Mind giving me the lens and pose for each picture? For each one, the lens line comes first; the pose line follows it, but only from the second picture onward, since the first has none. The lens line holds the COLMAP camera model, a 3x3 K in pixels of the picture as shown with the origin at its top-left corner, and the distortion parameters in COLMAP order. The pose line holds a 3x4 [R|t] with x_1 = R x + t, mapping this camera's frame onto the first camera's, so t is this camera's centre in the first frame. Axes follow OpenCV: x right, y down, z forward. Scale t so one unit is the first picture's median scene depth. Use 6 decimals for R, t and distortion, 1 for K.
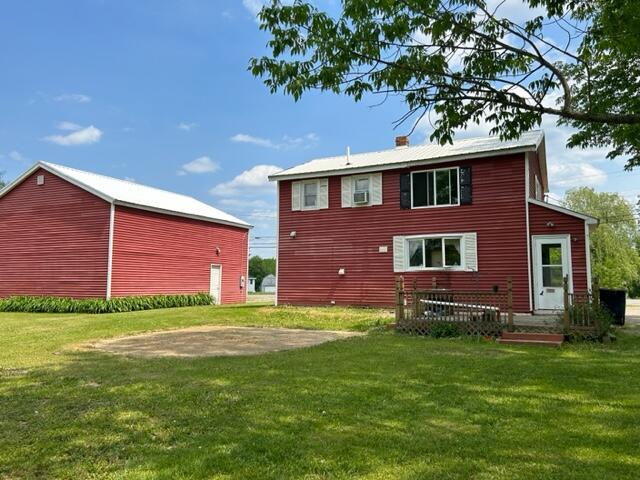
lens RADIAL K [[508.2, 0, 315.9], [0, 508.2, 238.3], [0, 0, 1]] dist [0.010329, -0.000616]
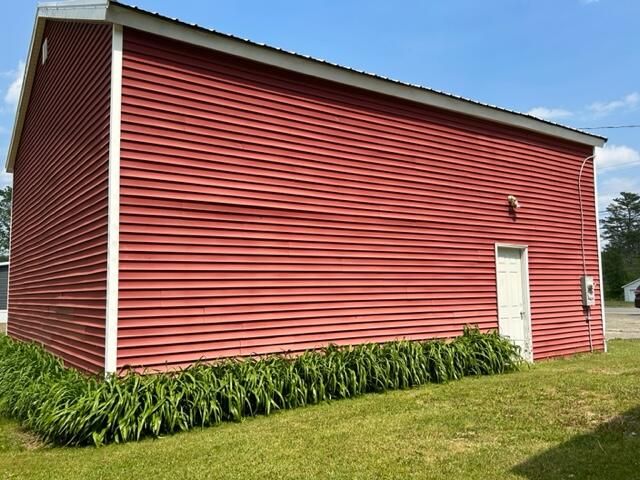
lens RADIAL K [[552.1, 0, 317.9], [0, 552.1, 241.5], [0, 0, 1]] dist [0.016429, 0.002822]
pose [[0.872827, -0.071373, -0.482782, -0.123540], [0.070170, 0.997323, -0.020581, 0.045640], [0.482958, -0.015913, 0.875499, 0.582973]]
